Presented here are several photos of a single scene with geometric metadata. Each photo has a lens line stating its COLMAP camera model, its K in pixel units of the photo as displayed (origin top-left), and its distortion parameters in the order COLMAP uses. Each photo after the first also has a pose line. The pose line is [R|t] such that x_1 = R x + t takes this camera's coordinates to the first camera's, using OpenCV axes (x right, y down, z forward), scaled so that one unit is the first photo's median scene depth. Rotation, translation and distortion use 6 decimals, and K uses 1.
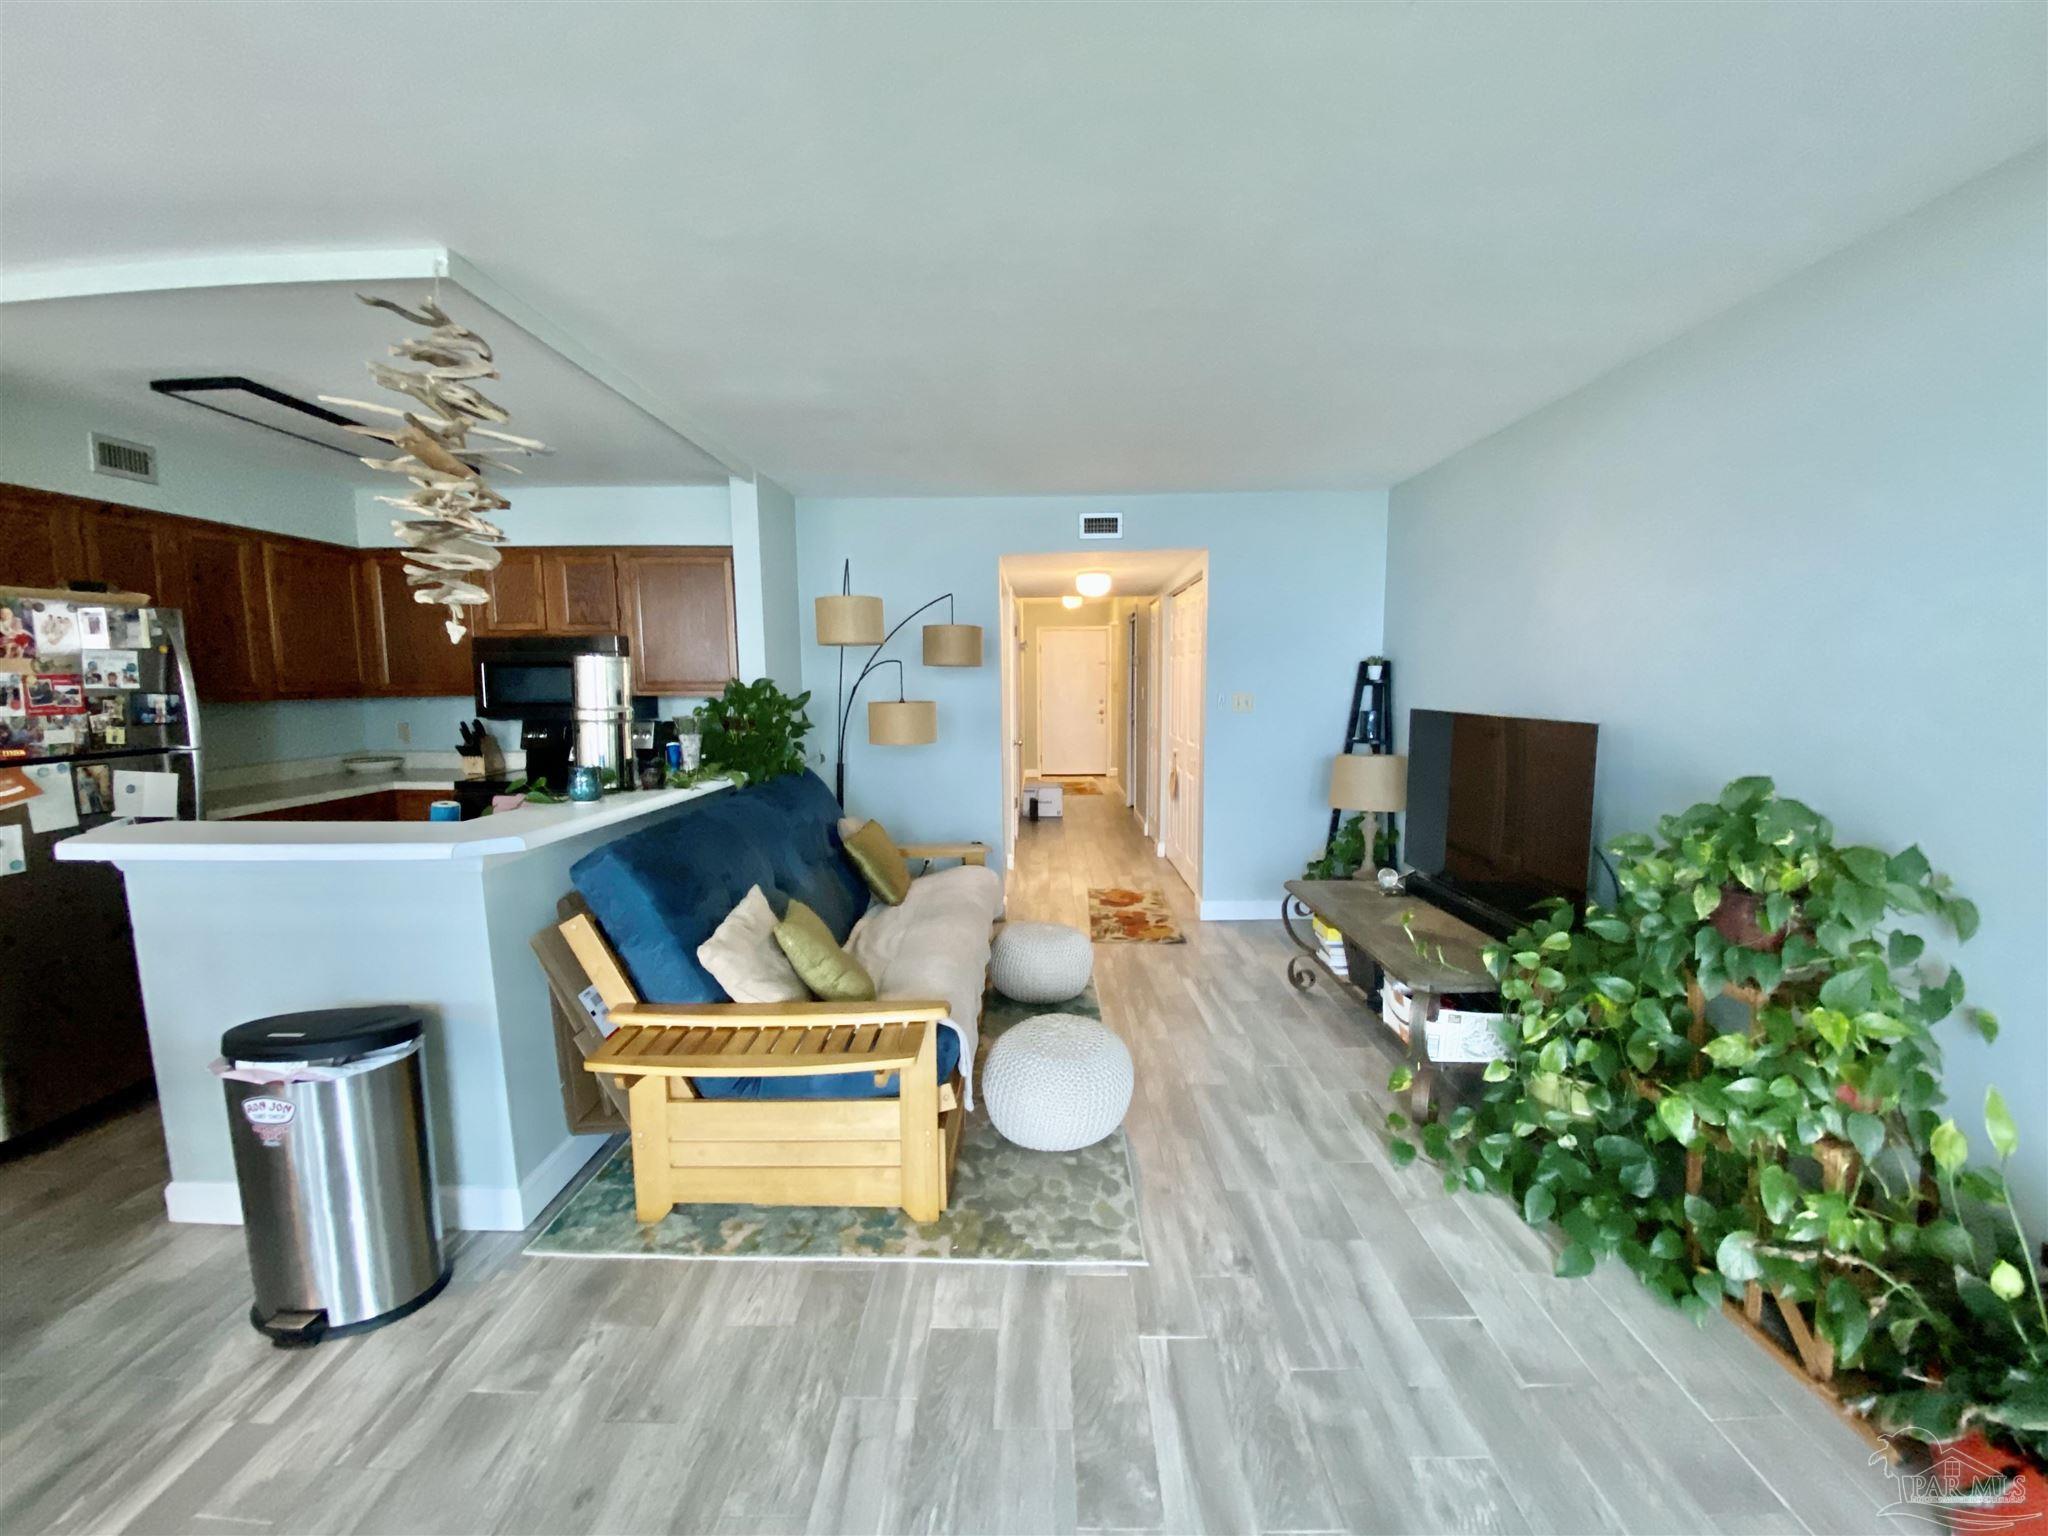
lens RADIAL K [[835.7, 0, 987.9], [0, 835.7, 762.2], [0, 0, 1]] dist [0.072437, -0.043165]
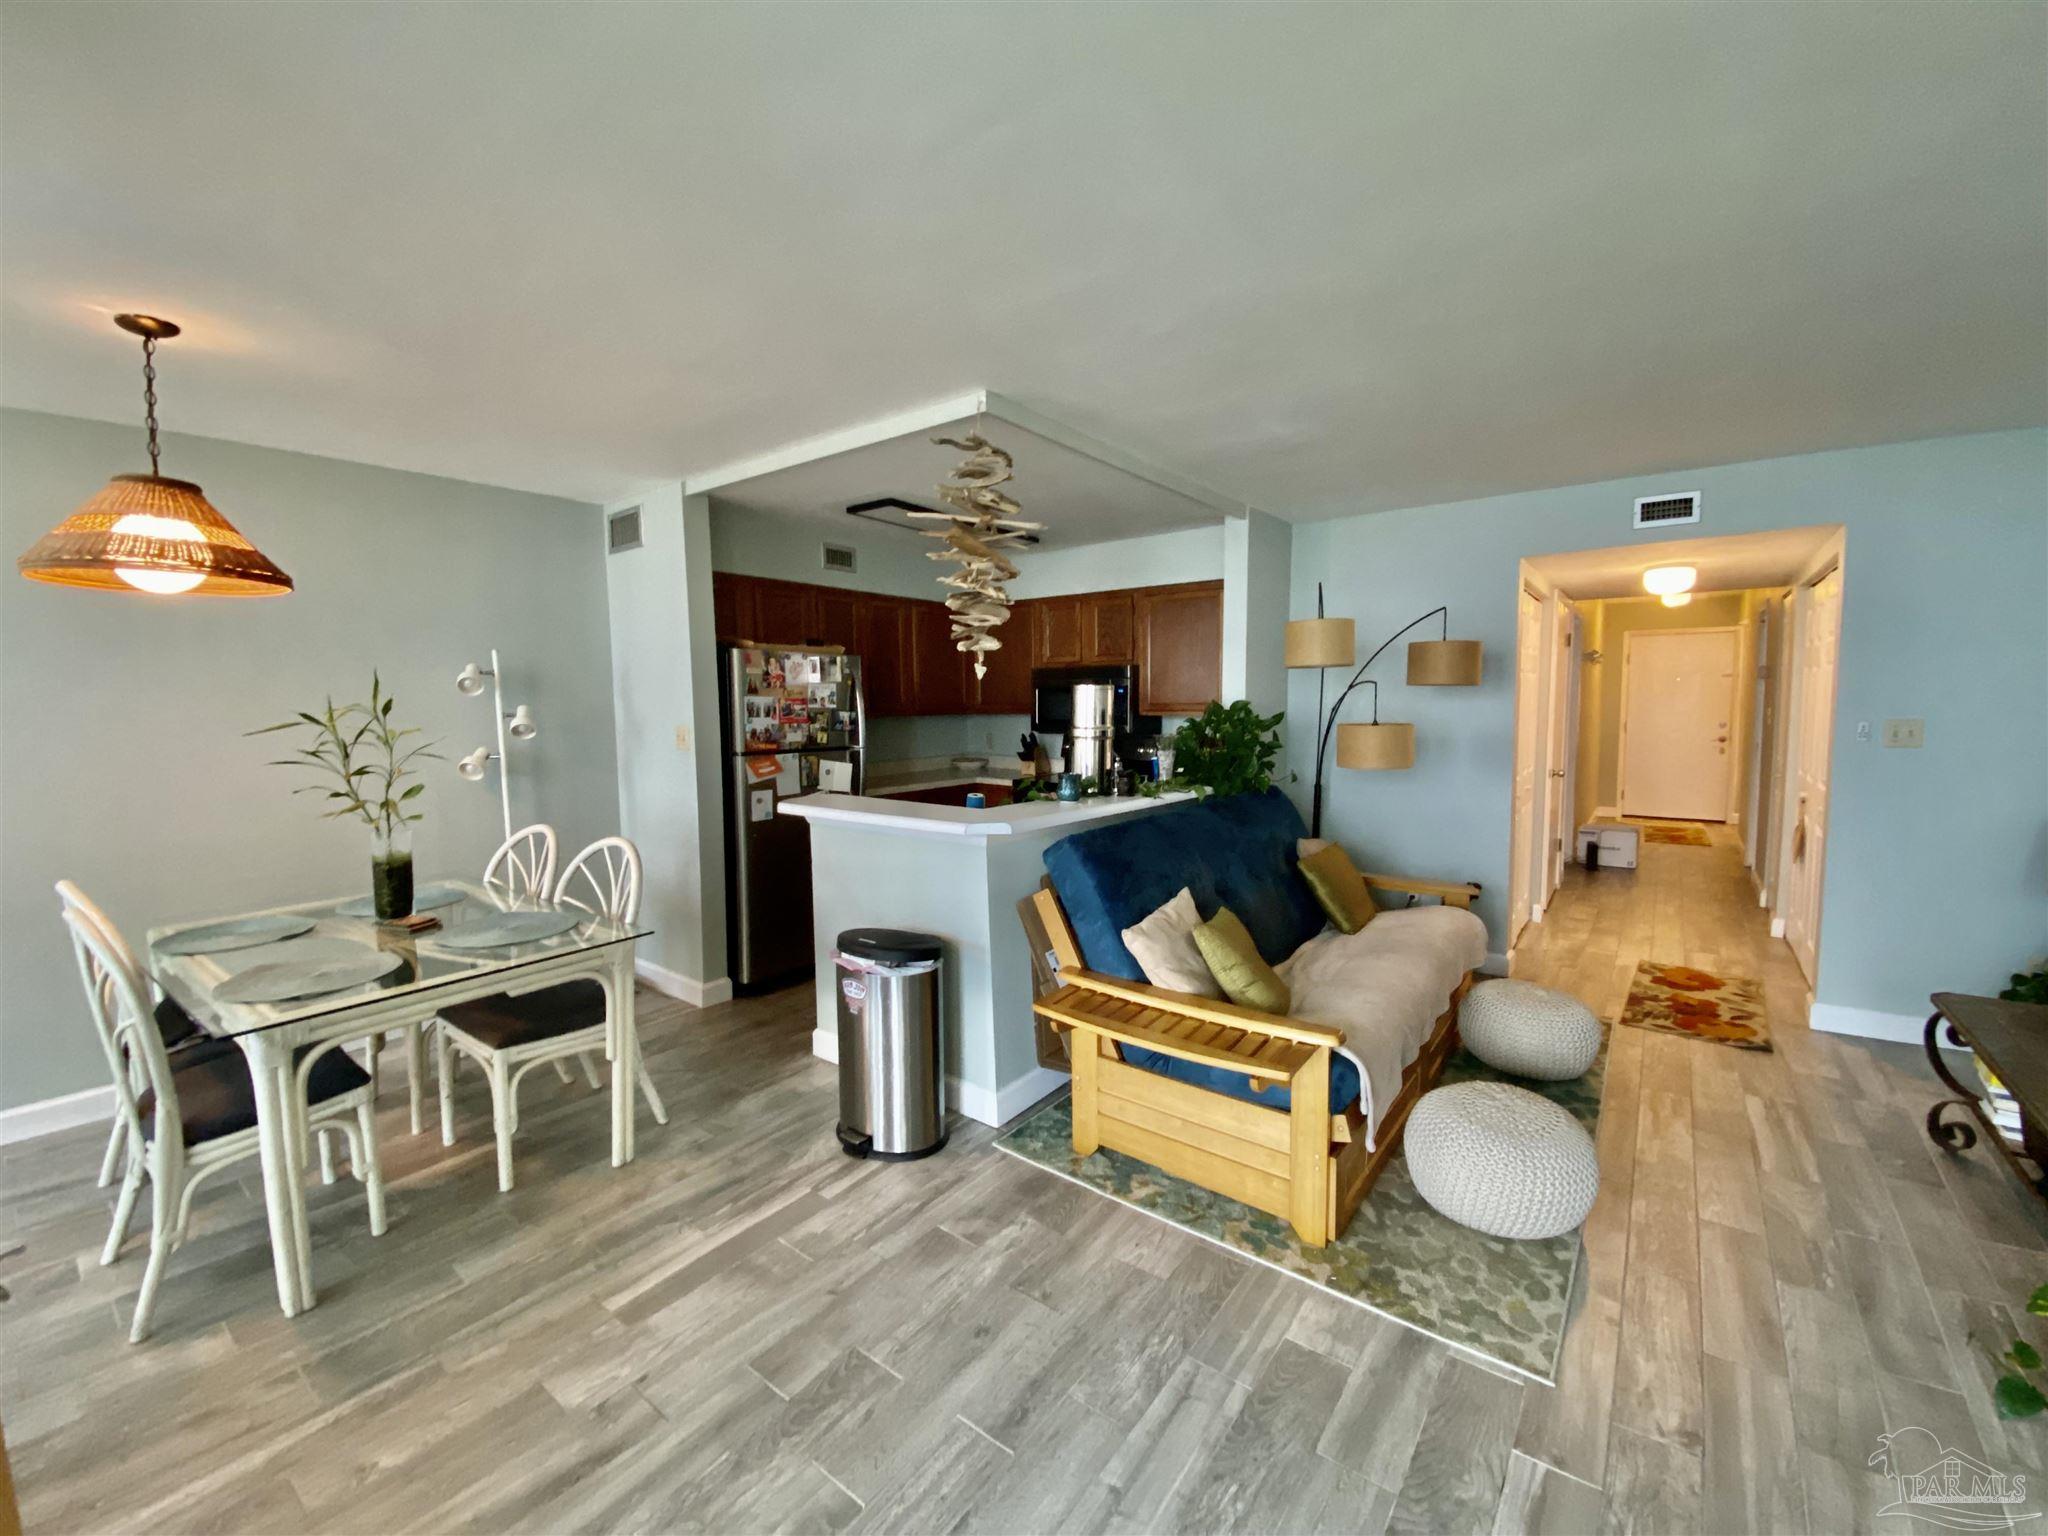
lens RADIAL K [[824.1, 0, 1014.8], [0, 824.1, 755.0], [0, 0, 1]] dist [0.083697, -0.030285]
pose [[0.818551, 0.040478, -0.573006, 0.145908], [-0.057282, 0.998294, -0.011307, -0.002614], [0.571570, 0.042078, 0.819473, -0.033791]]
